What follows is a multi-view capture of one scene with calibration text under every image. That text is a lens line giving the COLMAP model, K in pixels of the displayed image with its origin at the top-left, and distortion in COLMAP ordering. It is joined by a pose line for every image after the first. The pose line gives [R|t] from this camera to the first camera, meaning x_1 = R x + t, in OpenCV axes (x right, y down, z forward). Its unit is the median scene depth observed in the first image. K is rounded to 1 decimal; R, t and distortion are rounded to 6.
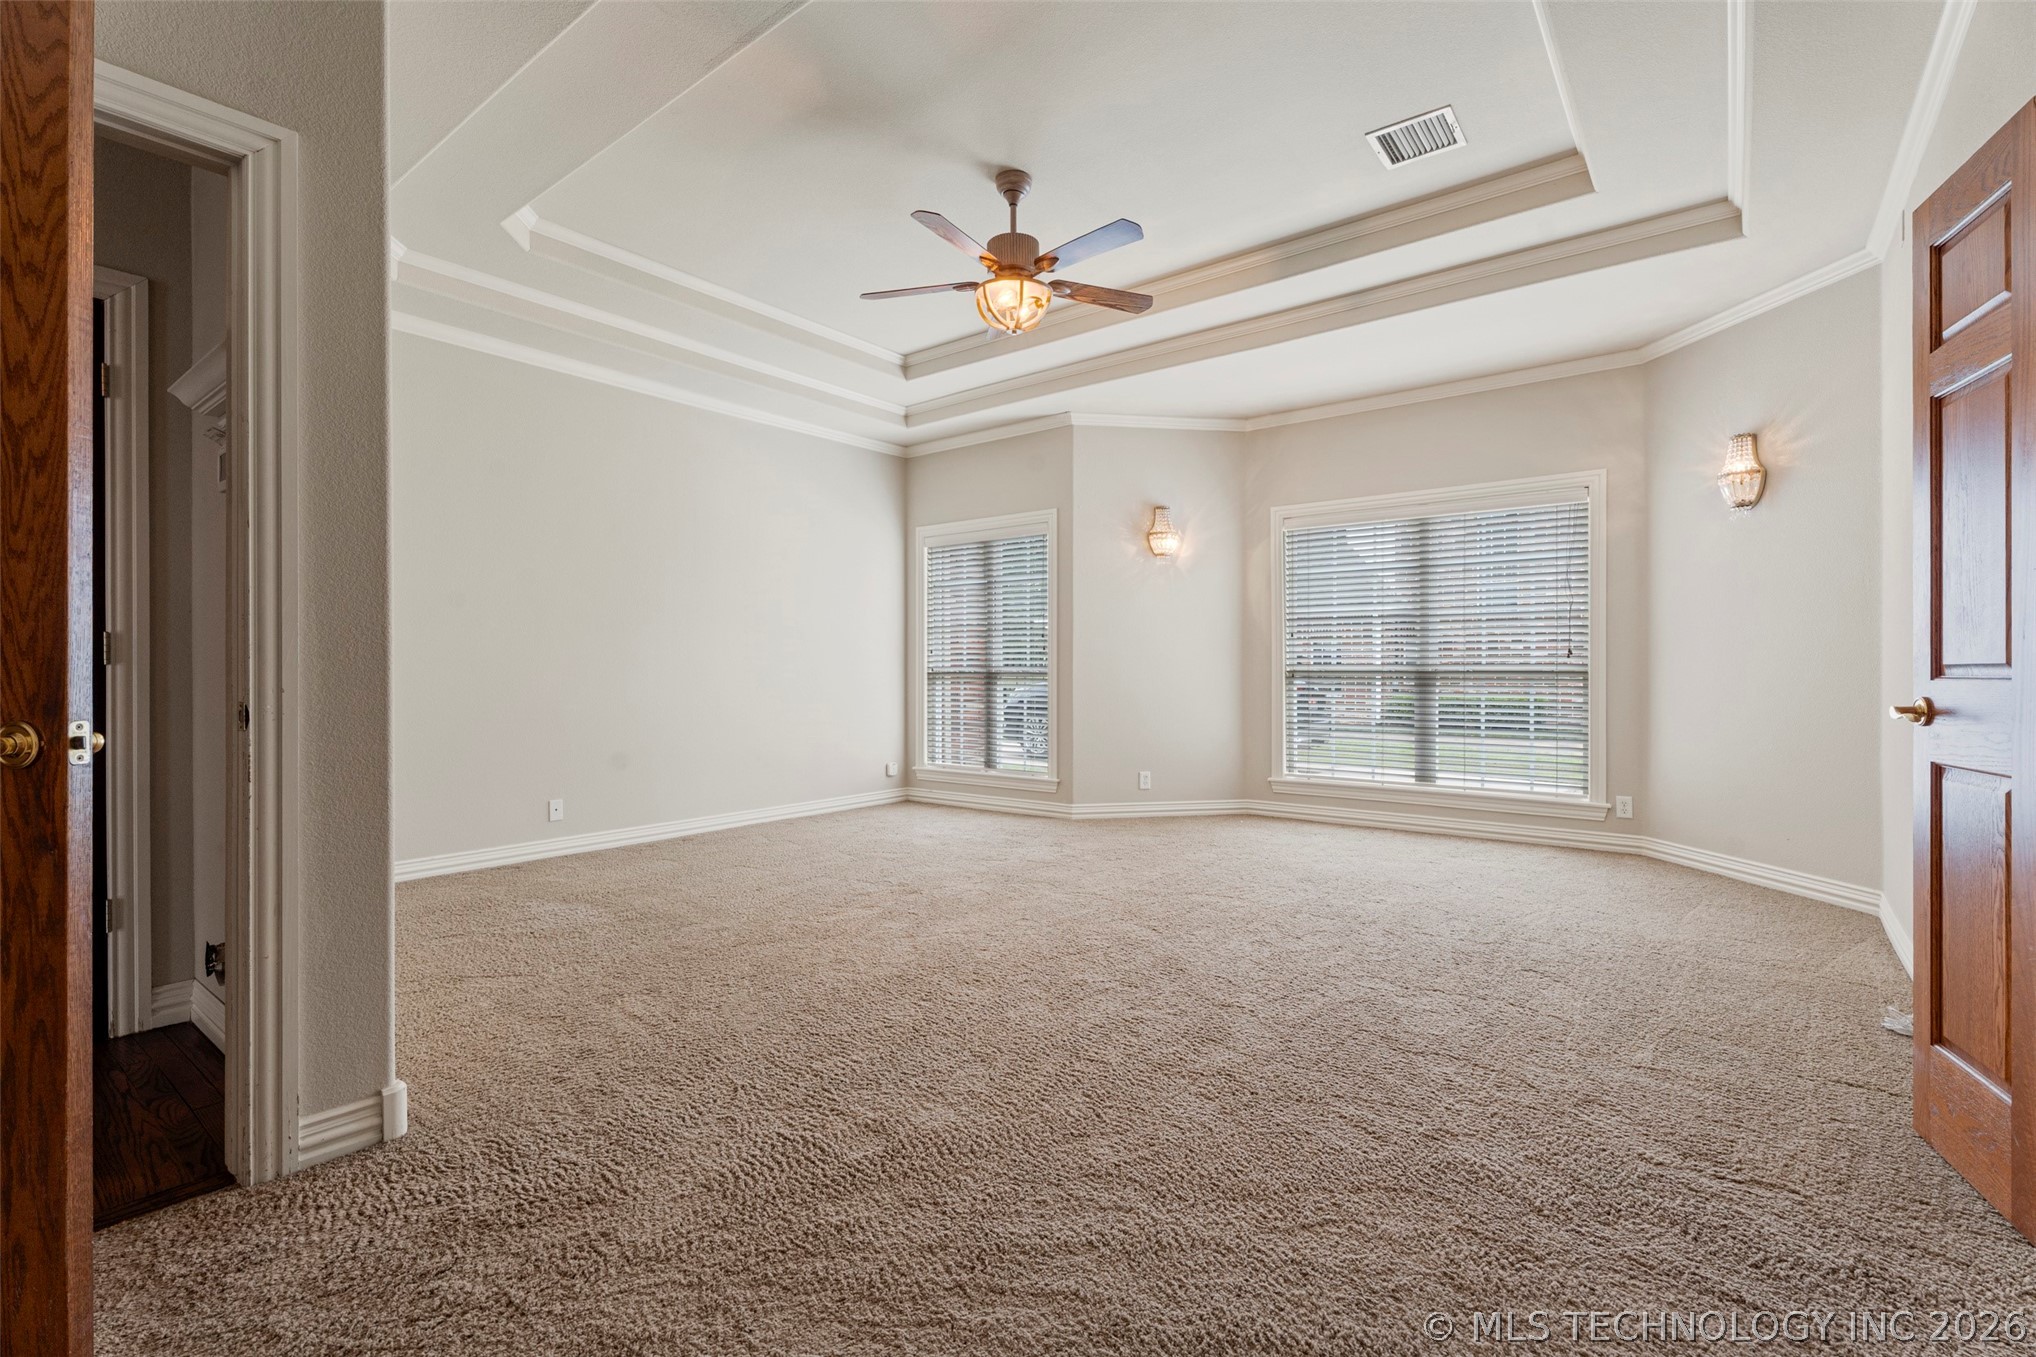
lens RADIAL K [[903.9, 0, 1023.9], [0, 903.9, 685.3], [0, 0, 1]] dist [0.006991, 0.000025]
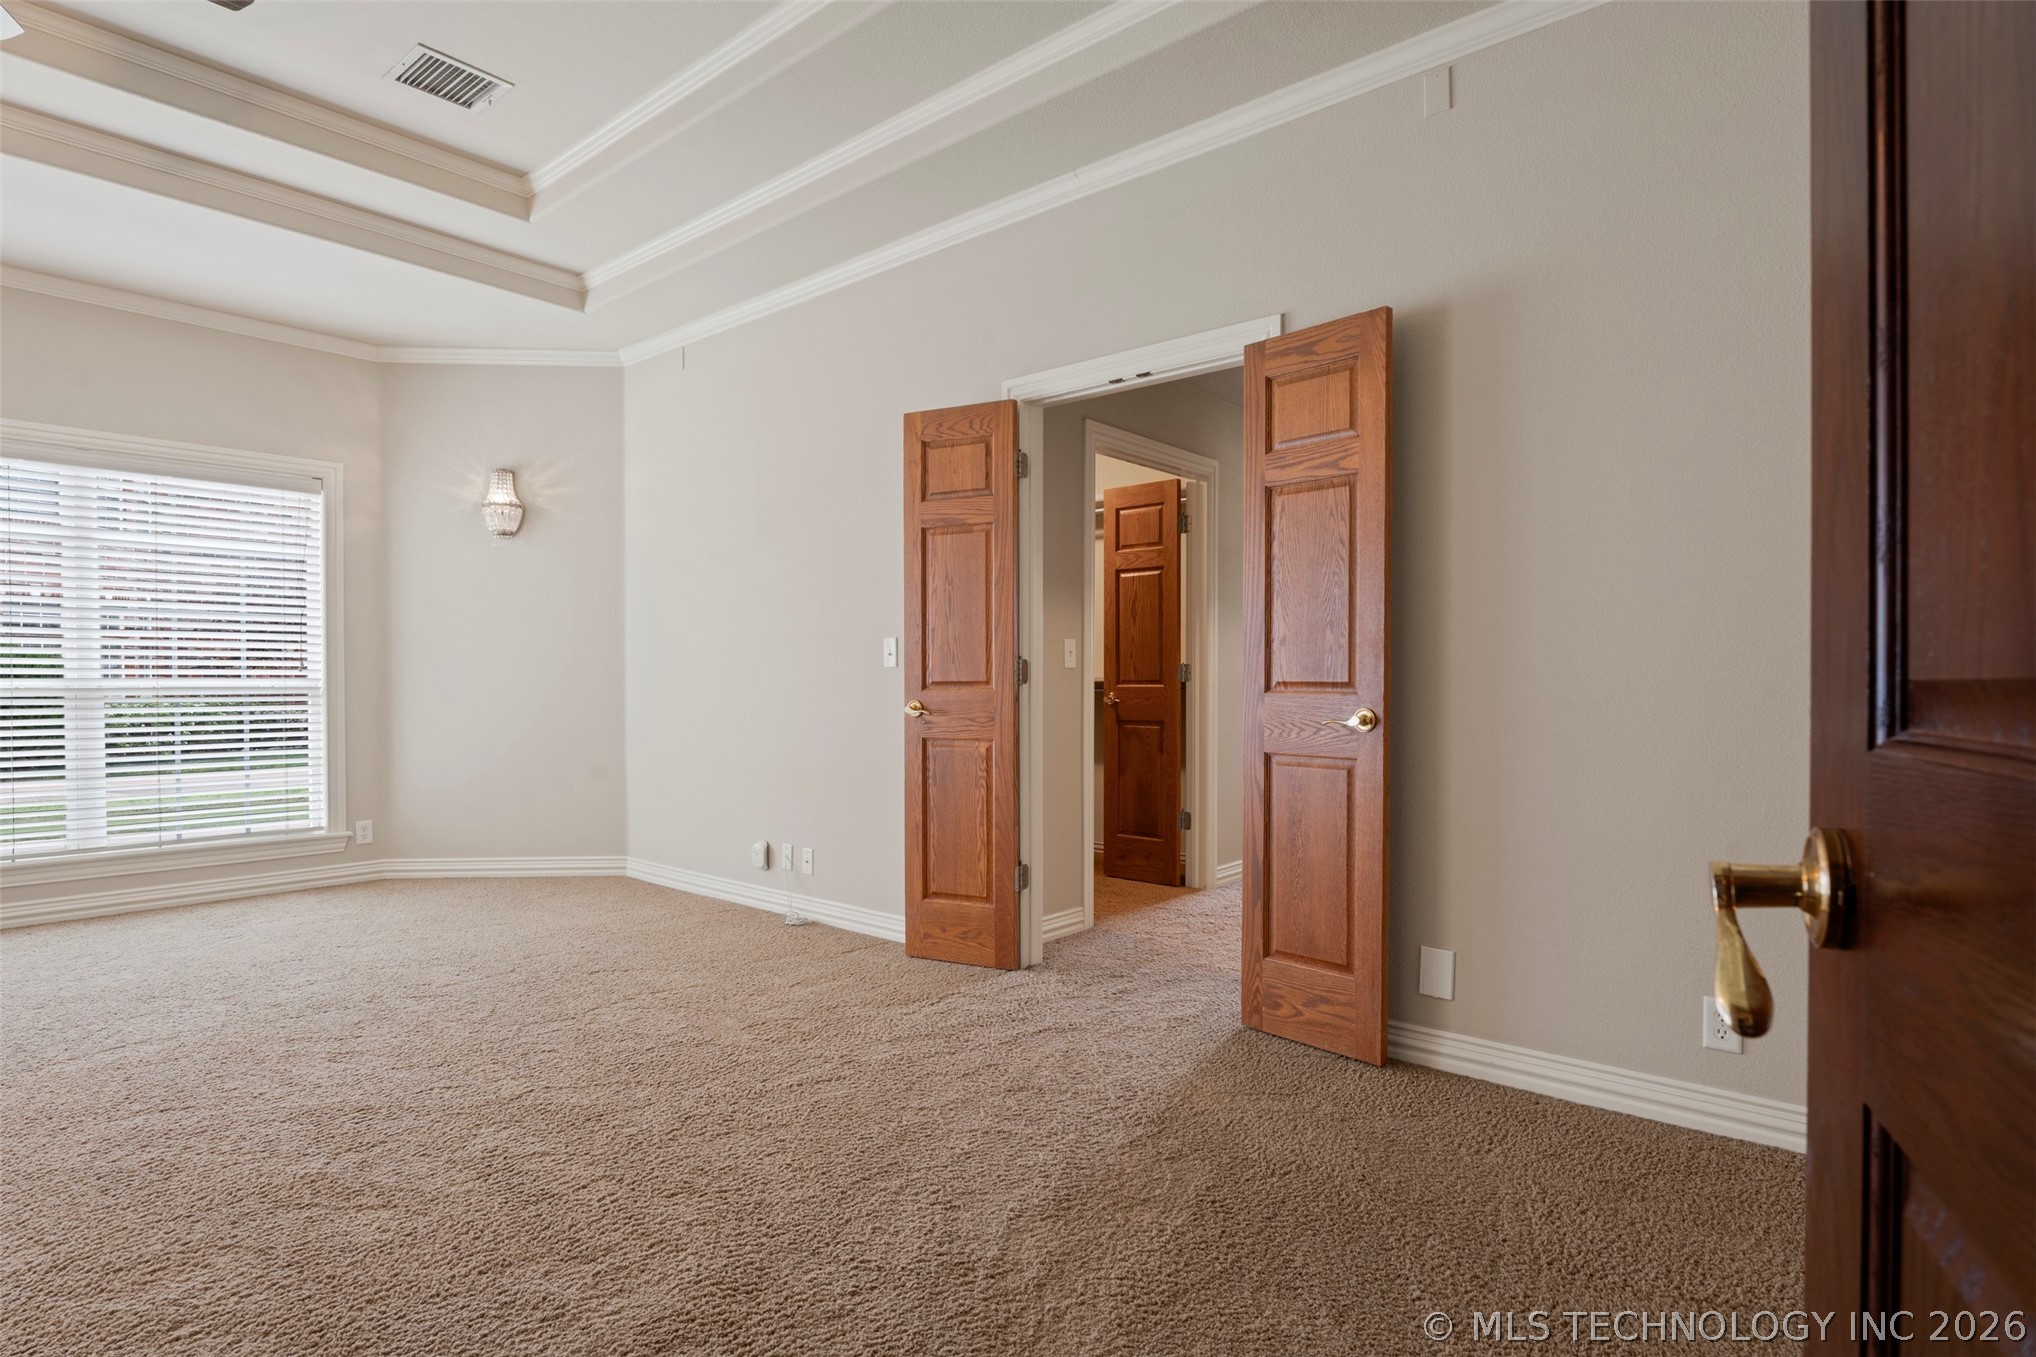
lens RADIAL K [[1062.9, 0, 1021.4], [0, 1062.9, 706.0], [0, 0, 1]] dist [0.000642, -0.001013]
pose [[0.041646, -0.022954, 0.998869, -0.569864], [0.018239, 0.999587, 0.022210, -0.010108], [-0.998966, 0.017294, 0.042047, 0.401432]]
